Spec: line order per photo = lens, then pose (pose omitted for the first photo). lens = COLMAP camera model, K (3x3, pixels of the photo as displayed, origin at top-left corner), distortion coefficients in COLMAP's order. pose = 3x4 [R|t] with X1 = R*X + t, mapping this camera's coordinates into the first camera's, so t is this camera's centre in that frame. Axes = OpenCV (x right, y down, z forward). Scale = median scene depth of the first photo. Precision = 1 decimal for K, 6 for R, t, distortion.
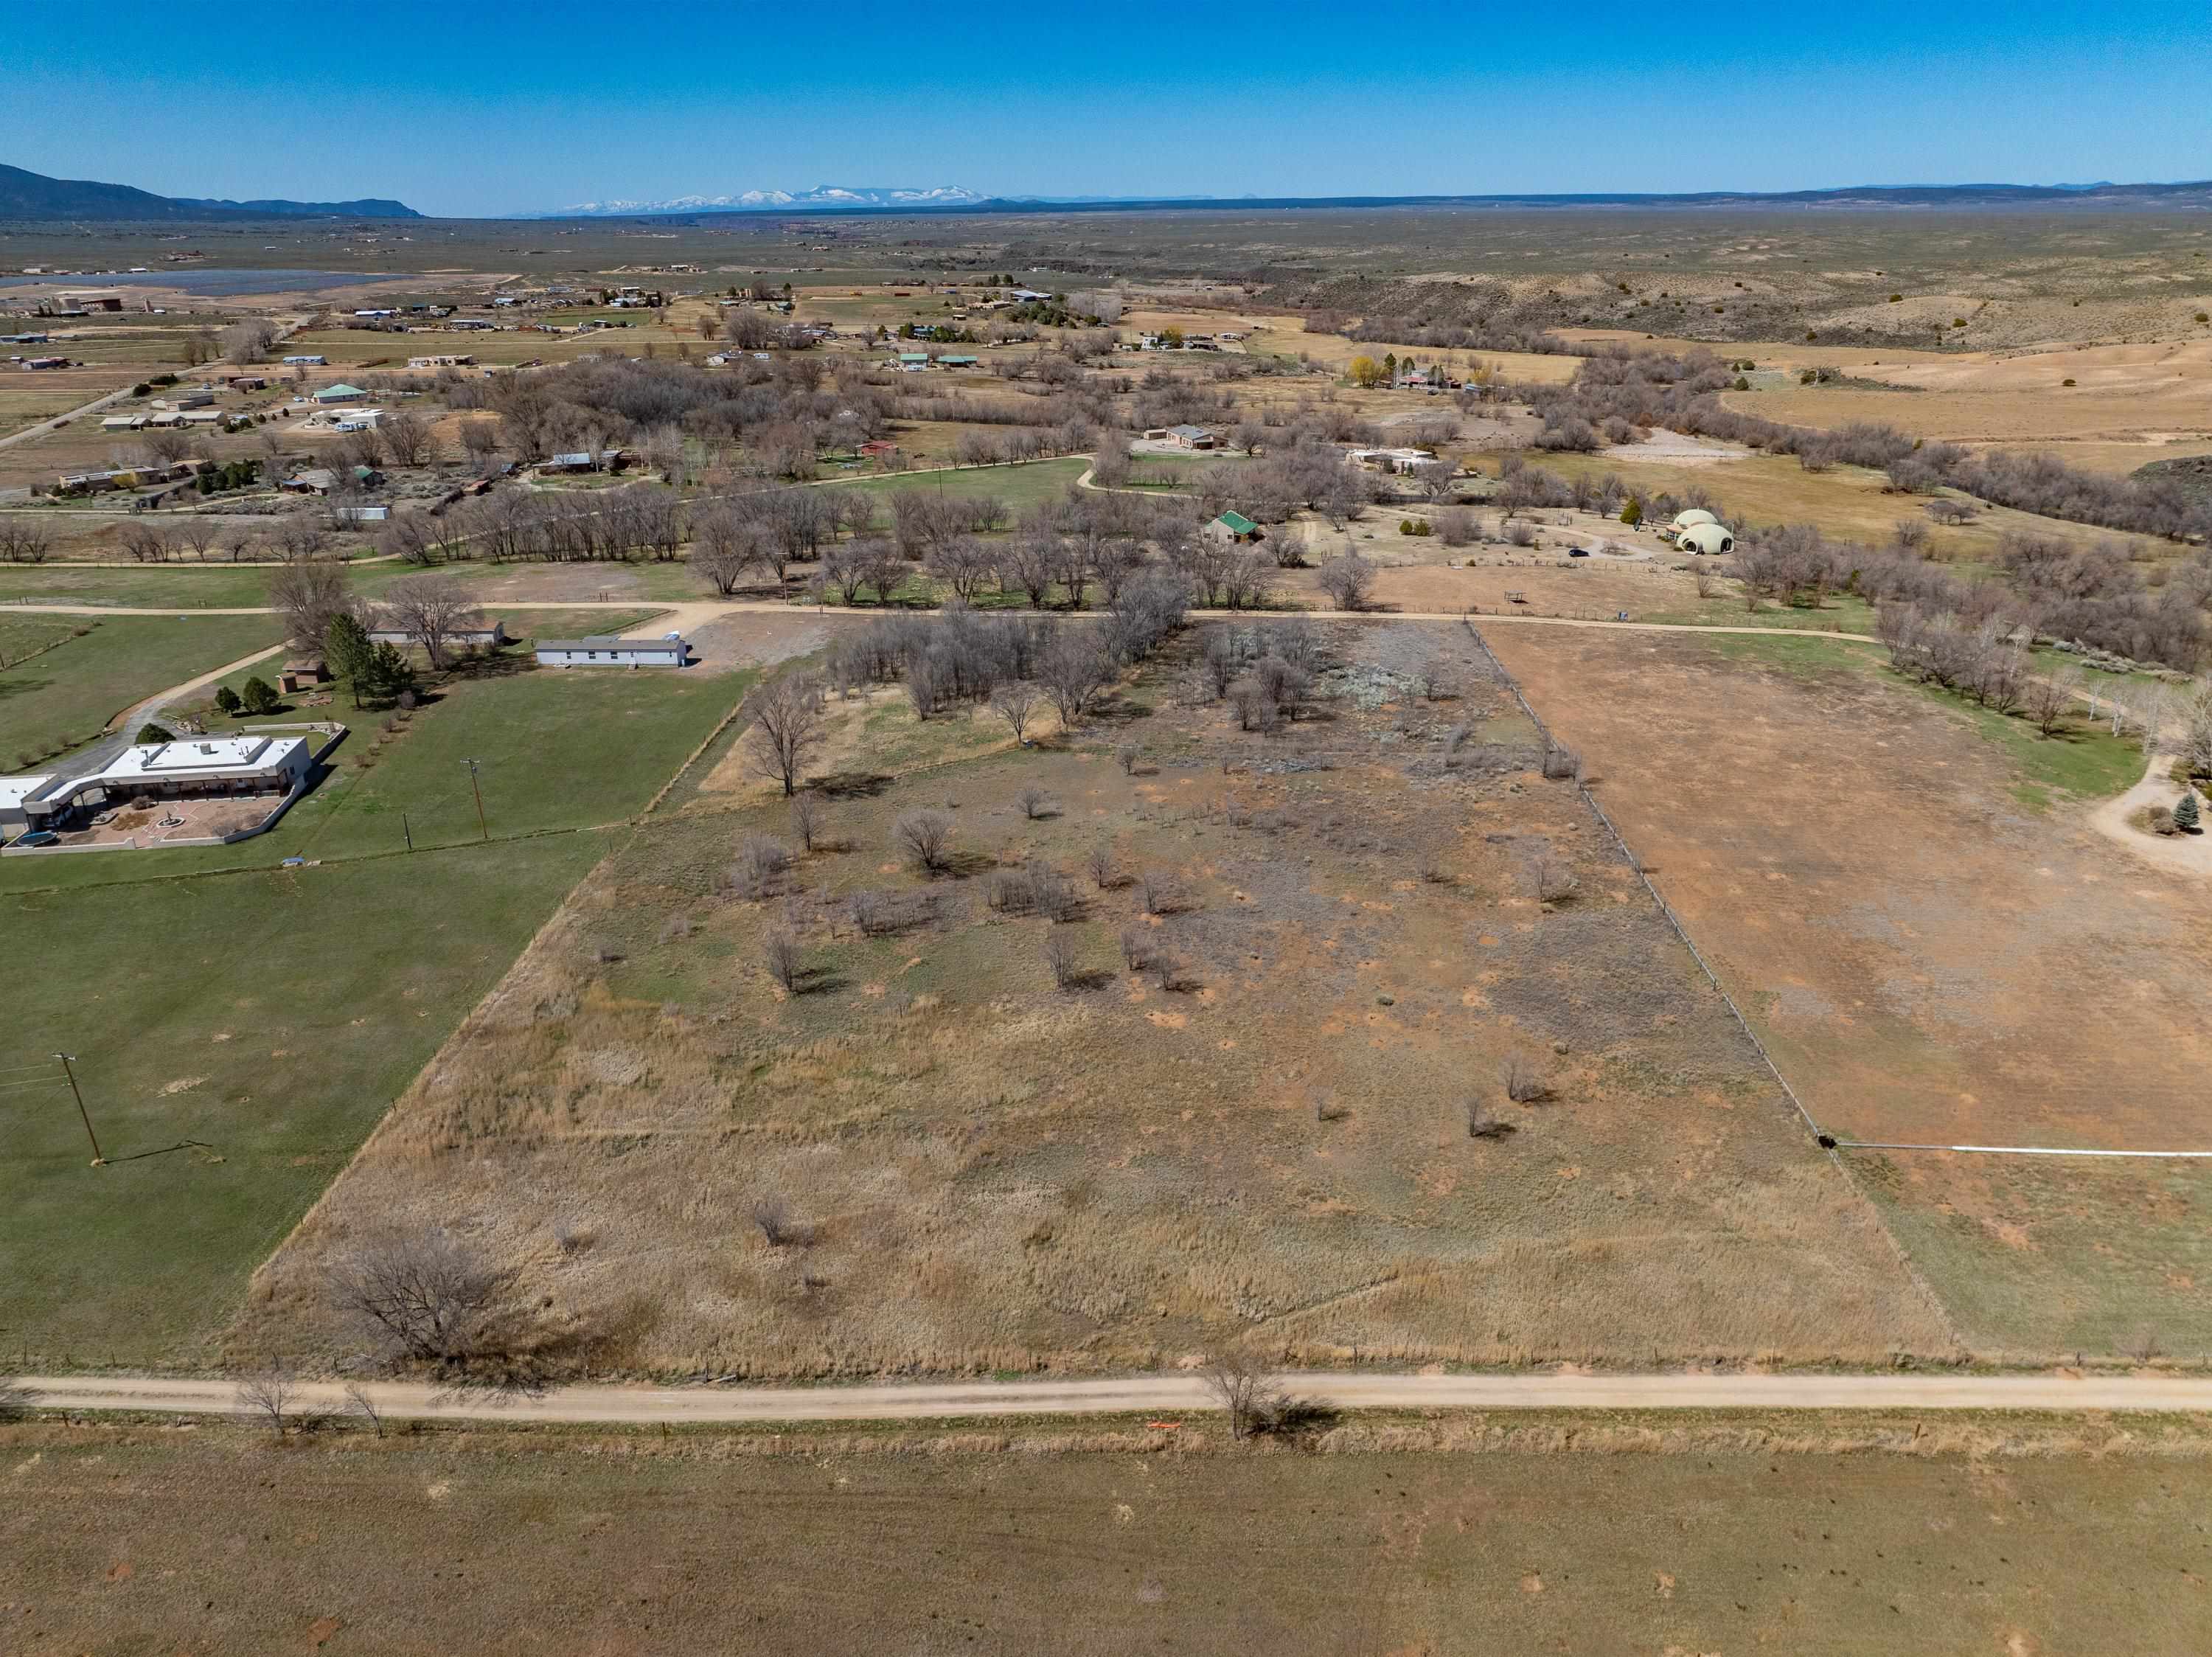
lens RADIAL K [[1565.6, 0, 1106.0], [0, 1565.6, 828.5], [0, 0, 1]] dist [-0.041230, 0.005168]
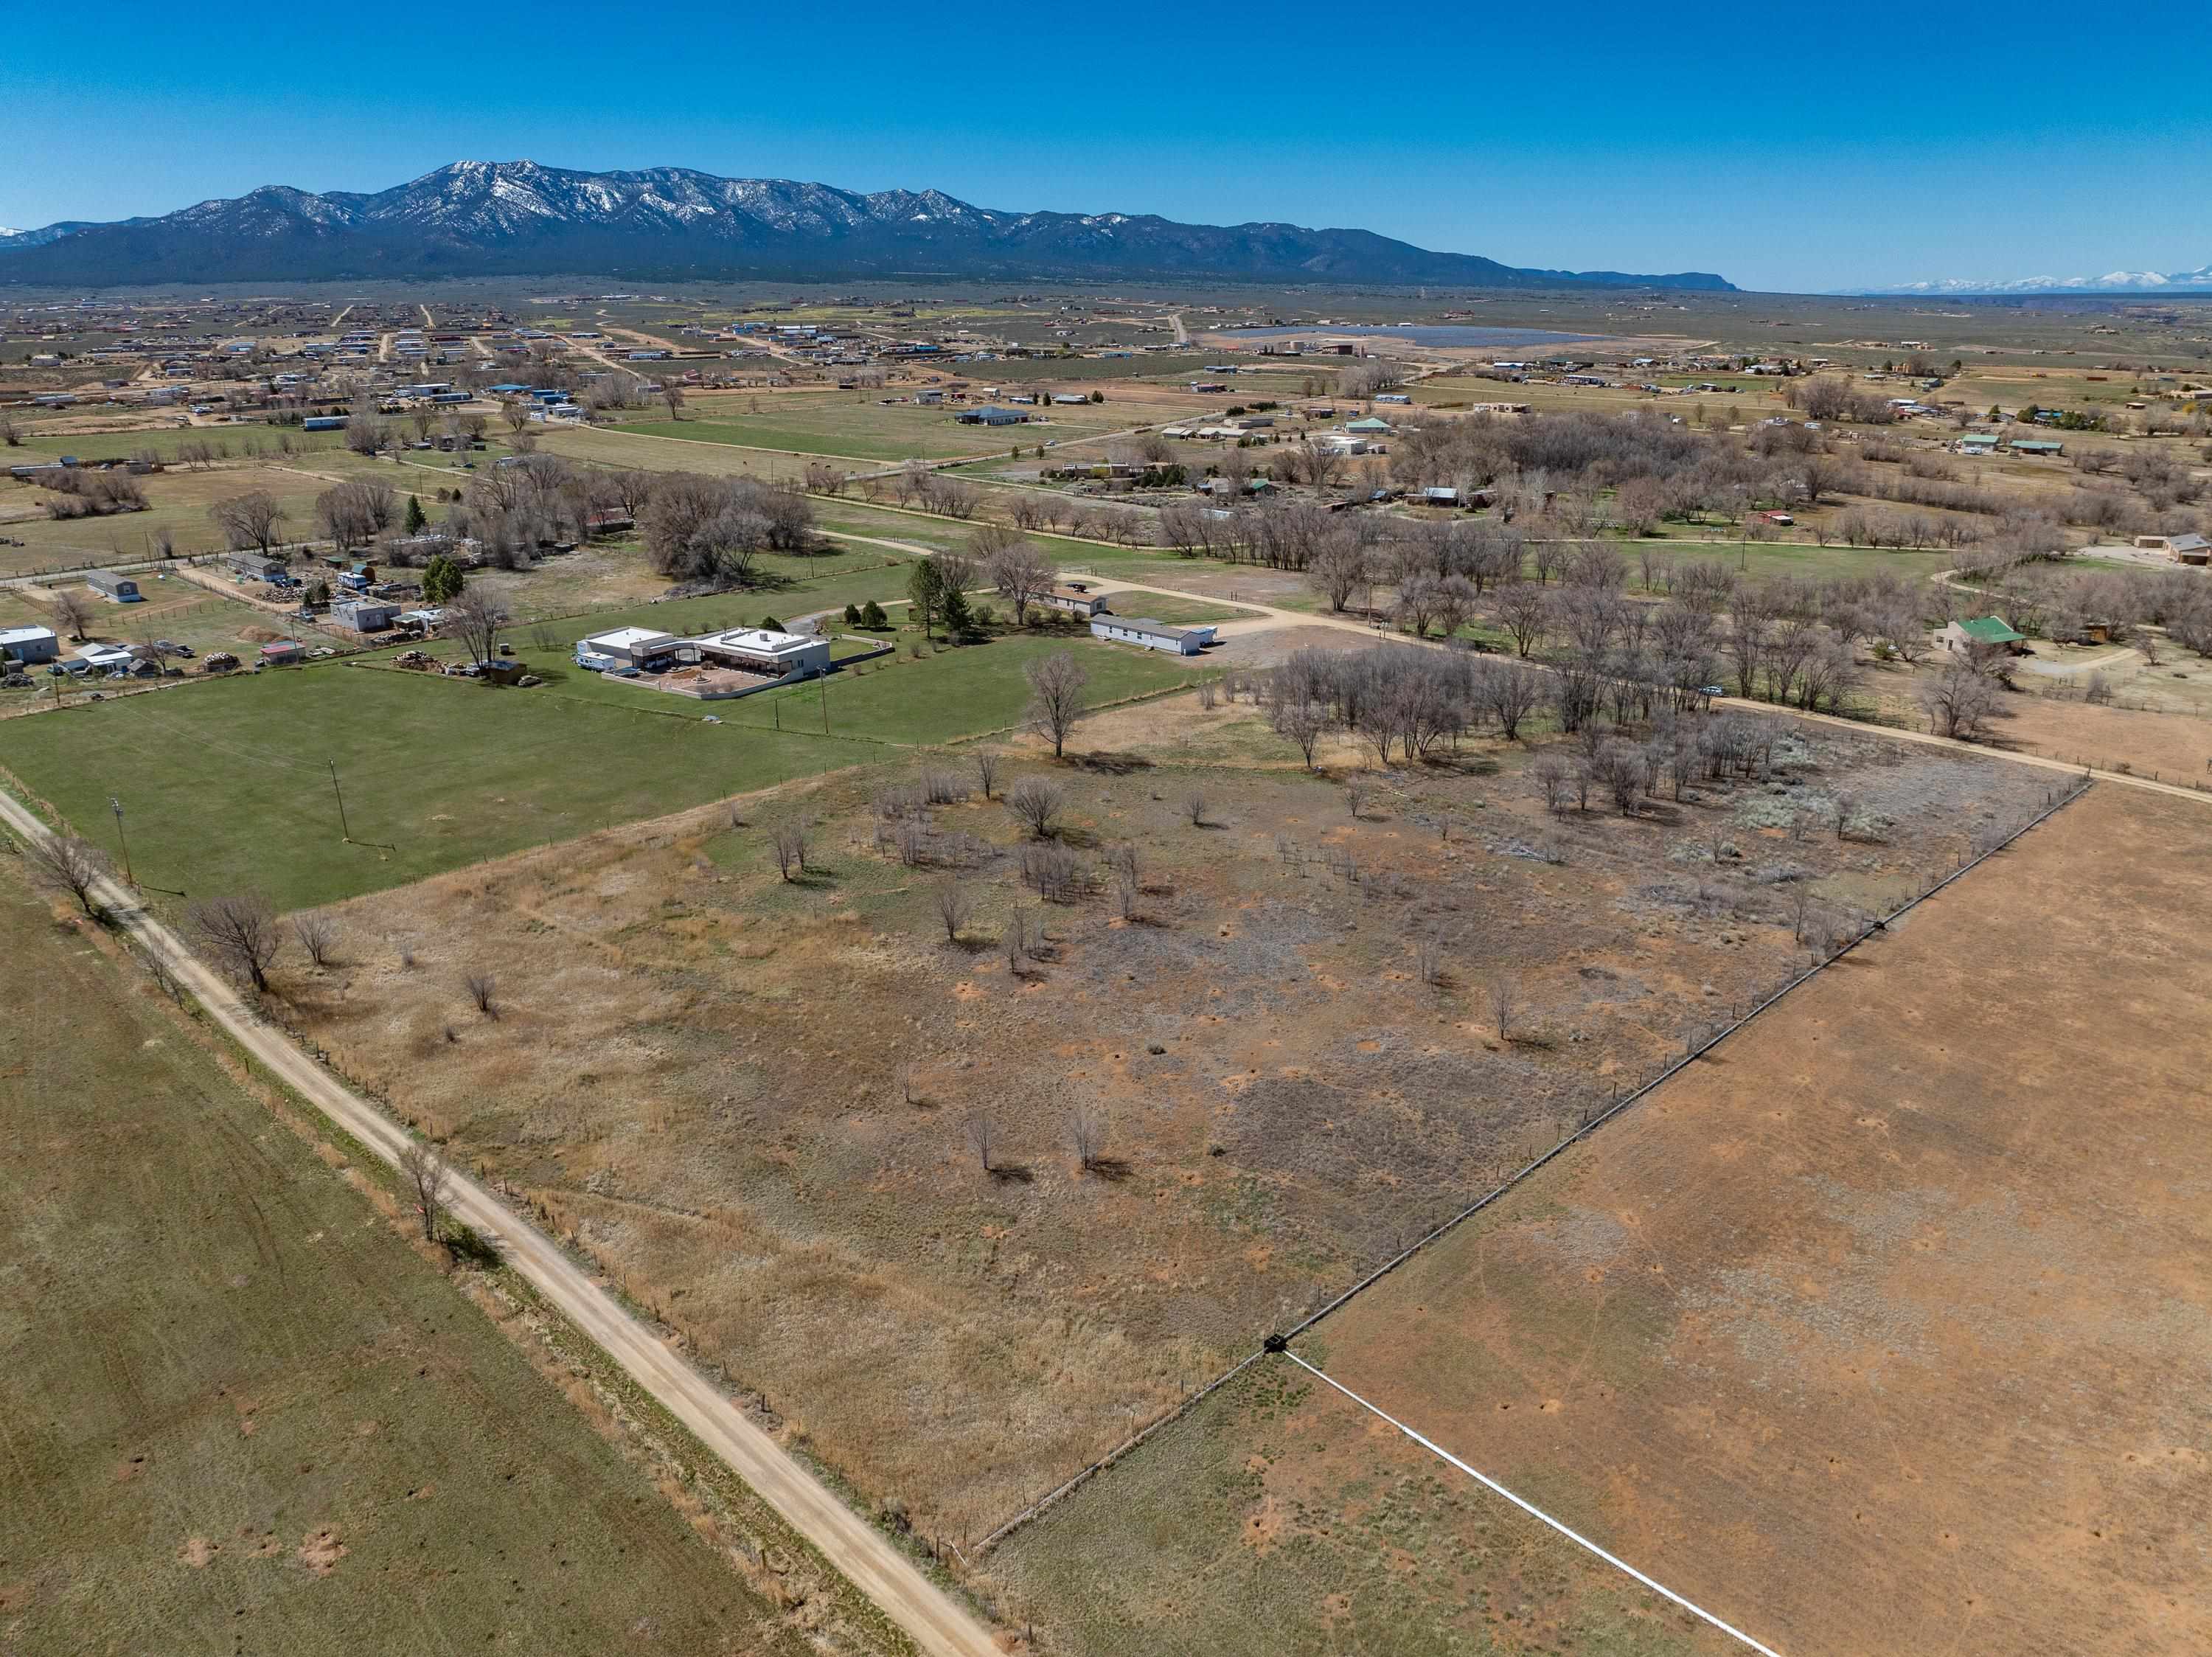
lens RADIAL K [[1565.6, 0, 1106.0], [0, 1565.6, 828.5], [0, 0, 1]] dist [-0.041230, 0.005168]
pose [[0.719172, 0.228127, -0.656316, 0.203200], [-0.256349, 0.965045, 0.054538, -0.015767], [0.645815, 0.129024, 0.752513, 0.078041]]
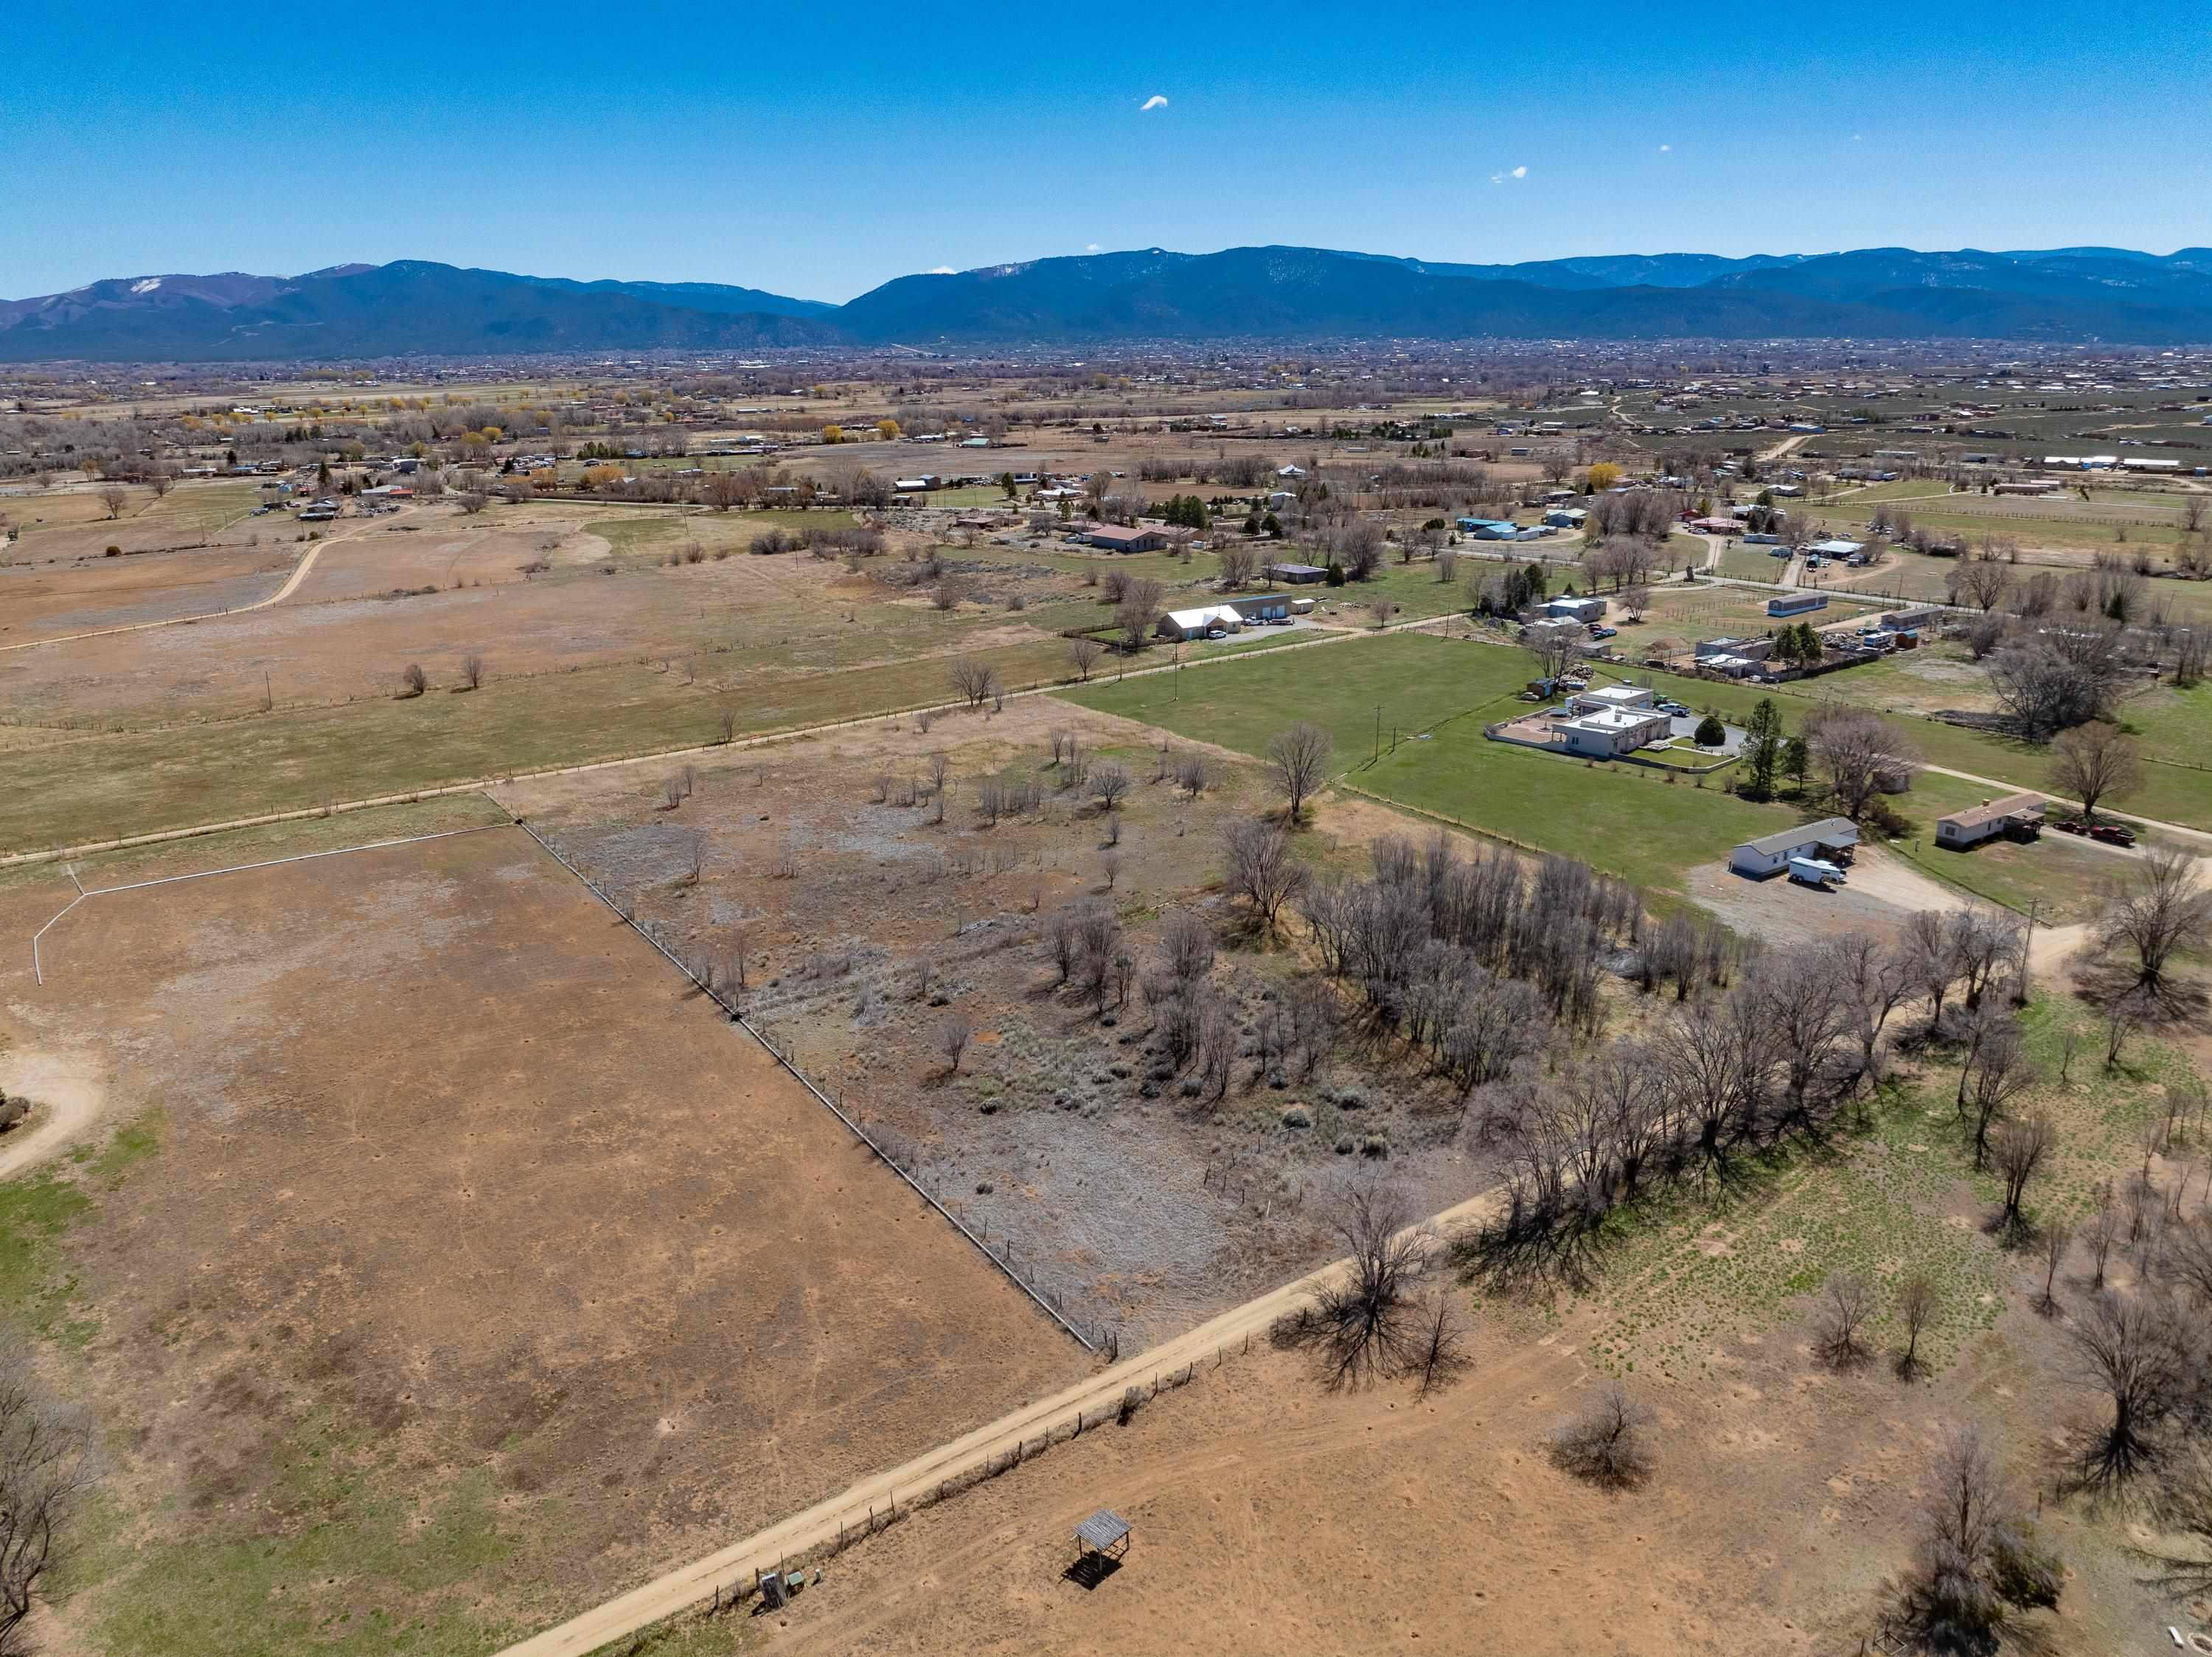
lens RADIAL K [[1553.3, 0, 1106.0], [0, 1553.3, 828.5], [0, 0, 1]] dist [-0.018111, -0.028700]
pose [[-0.804365, 0.187590, -0.563744, 0.233893], [-0.208744, 0.799127, 0.563758, -0.255454], [0.556258, 0.571145, -0.603631, 0.625619]]
